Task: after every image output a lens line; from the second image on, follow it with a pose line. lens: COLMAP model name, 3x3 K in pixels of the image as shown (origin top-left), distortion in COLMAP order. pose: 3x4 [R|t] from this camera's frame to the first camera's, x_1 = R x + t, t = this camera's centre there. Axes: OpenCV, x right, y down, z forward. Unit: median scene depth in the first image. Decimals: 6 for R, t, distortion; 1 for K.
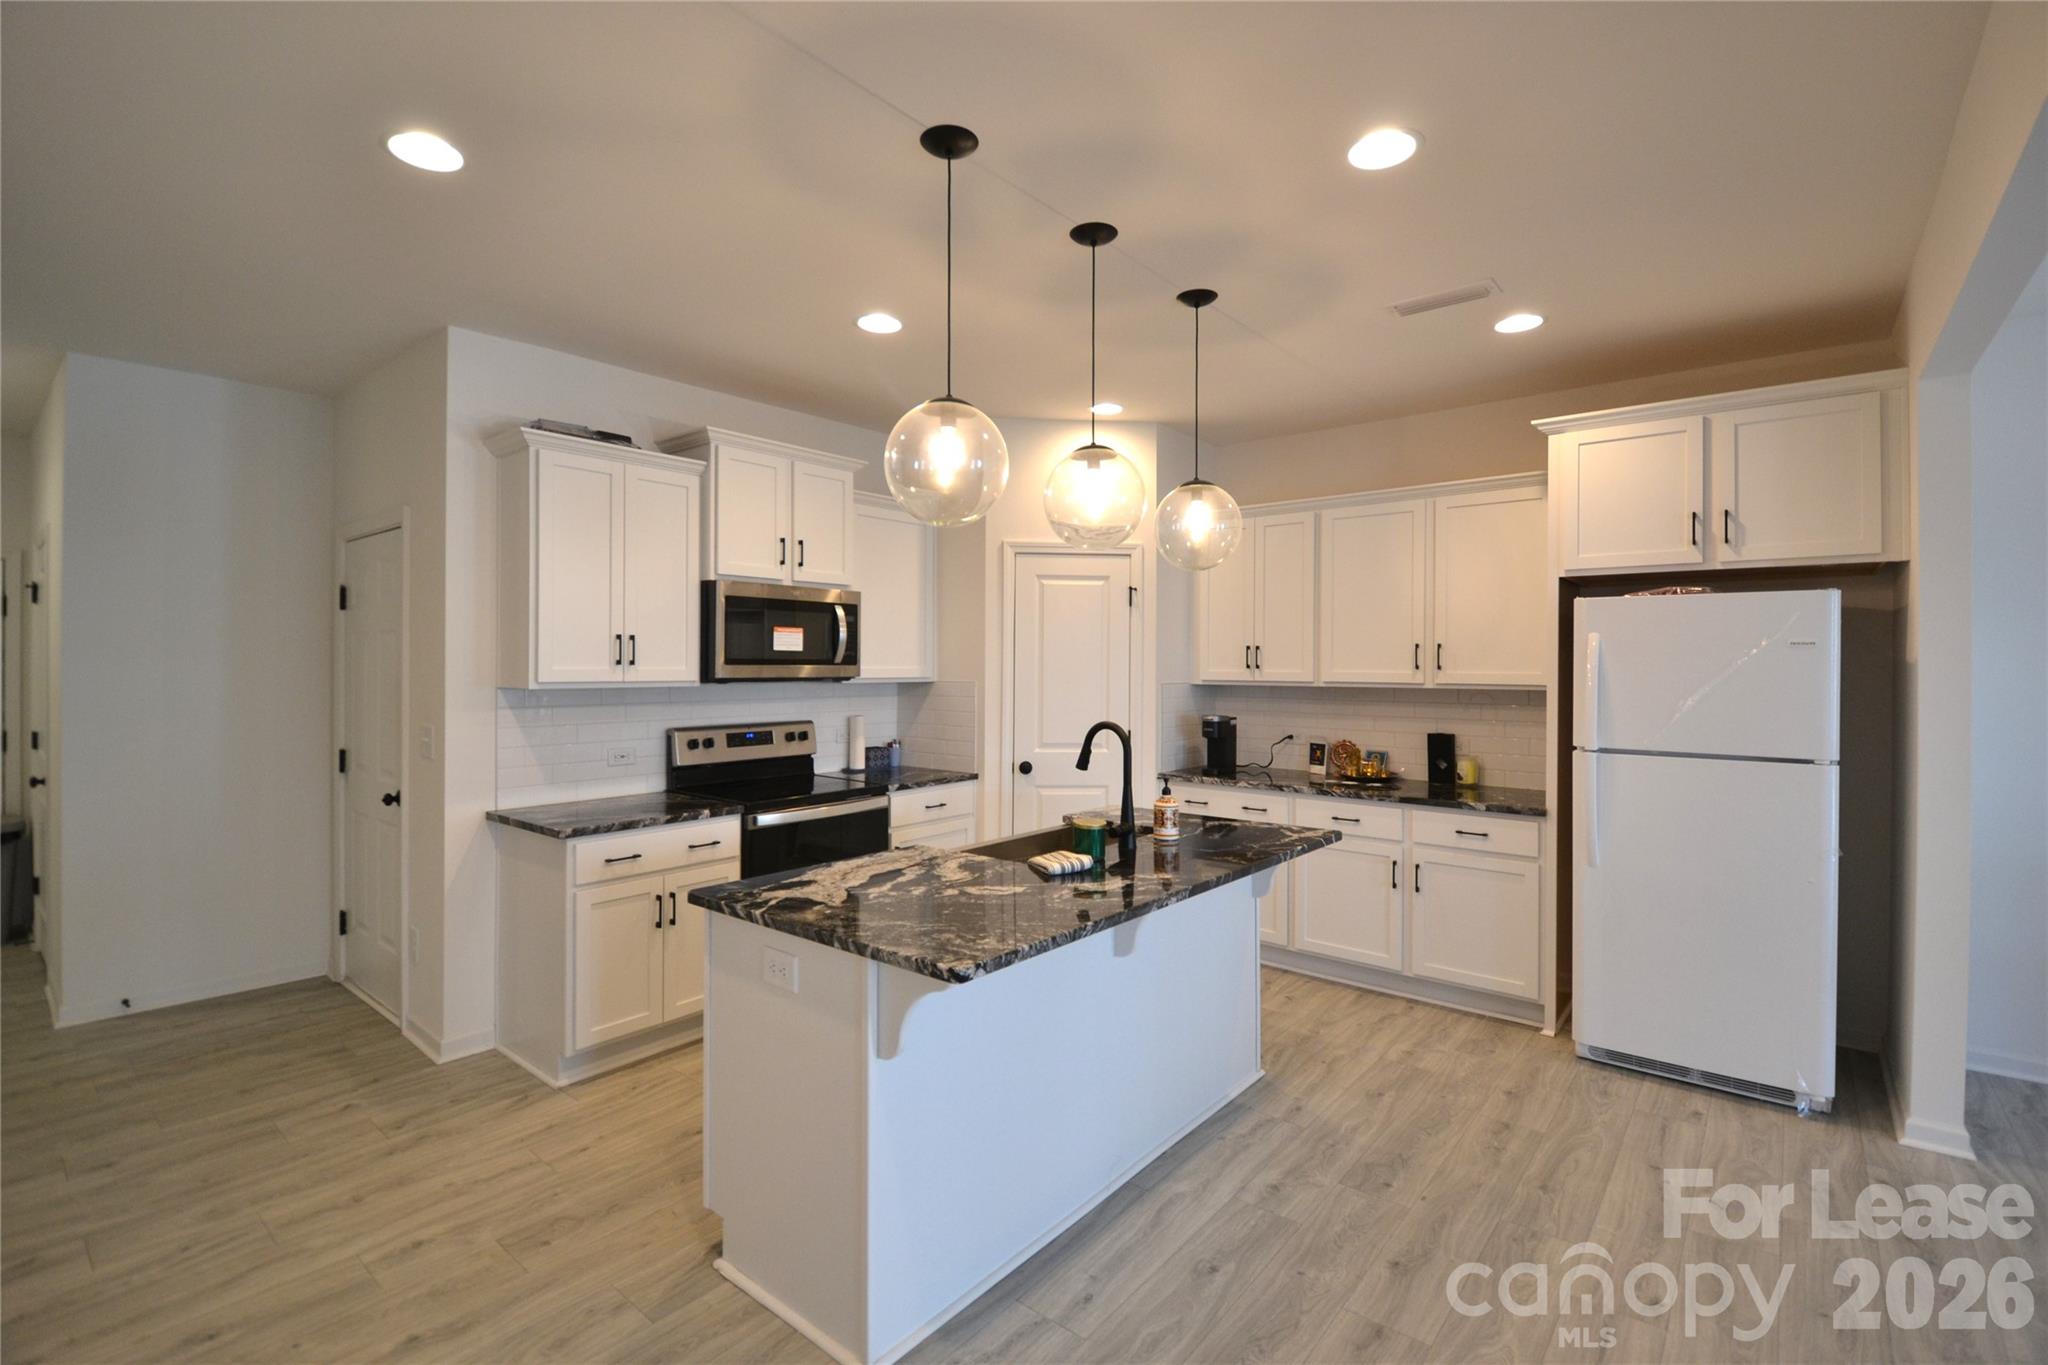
lens RADIAL K [[911.1, 0, 1027.1], [0, 911.1, 663.5], [0, 0, 1]] dist [0.023599, -0.029237]
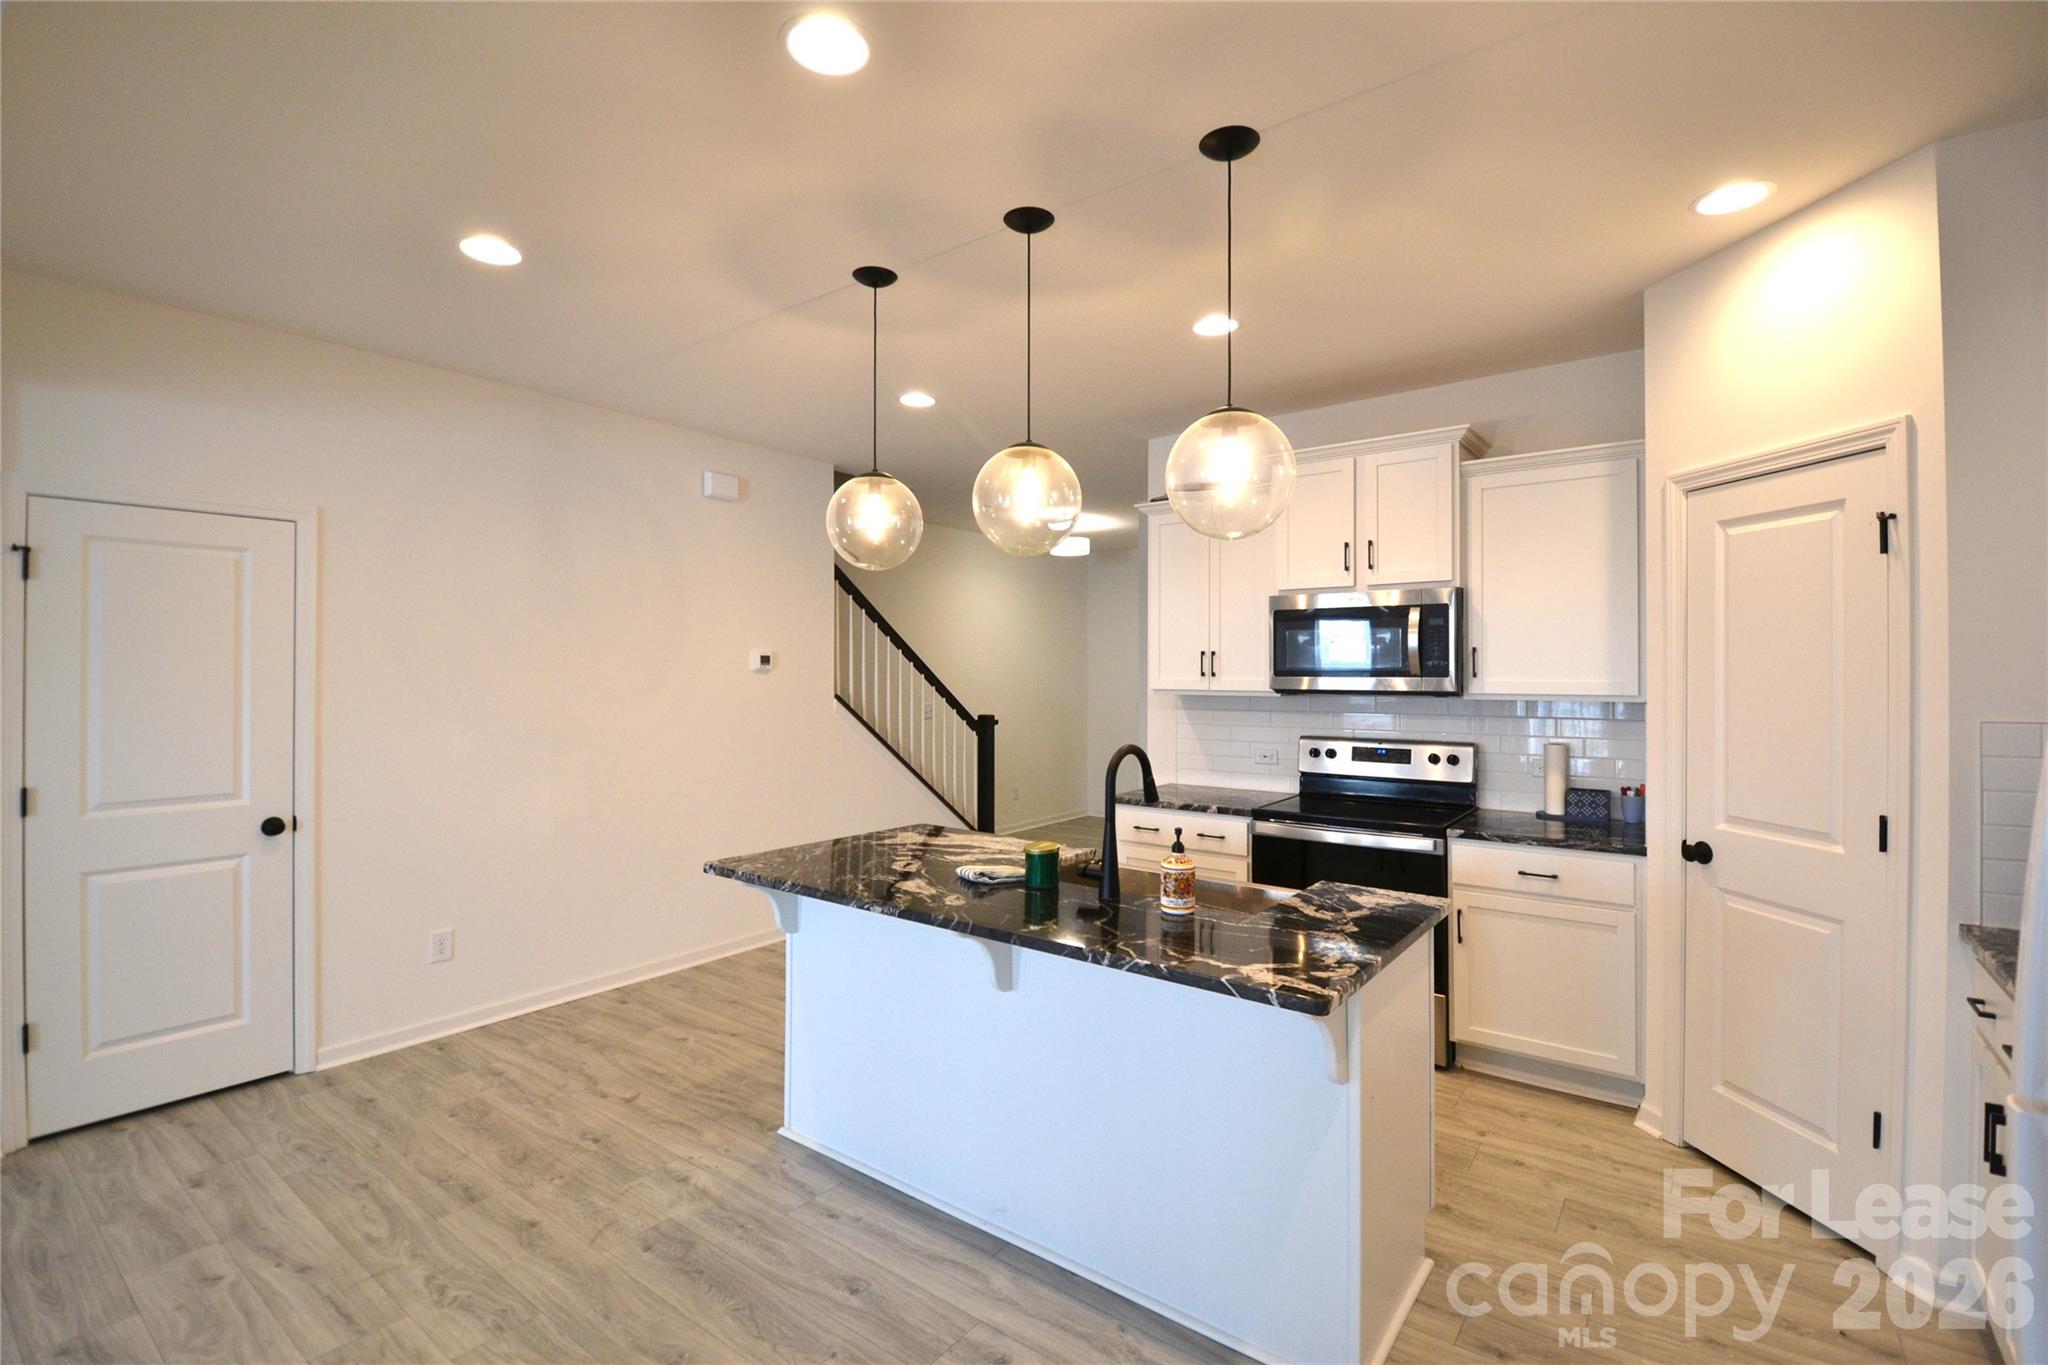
lens RADIAL K [[911.1, 0, 1027.1], [0, 911.1, 663.5], [0, 0, 1]] dist [0.023599, -0.029237]
pose [[0.045067, -0.012635, -0.998904, 0.680374], [0.000643, 0.999920, -0.012619, -0.000328], [0.998984, -0.000074, 0.045071, 0.645150]]
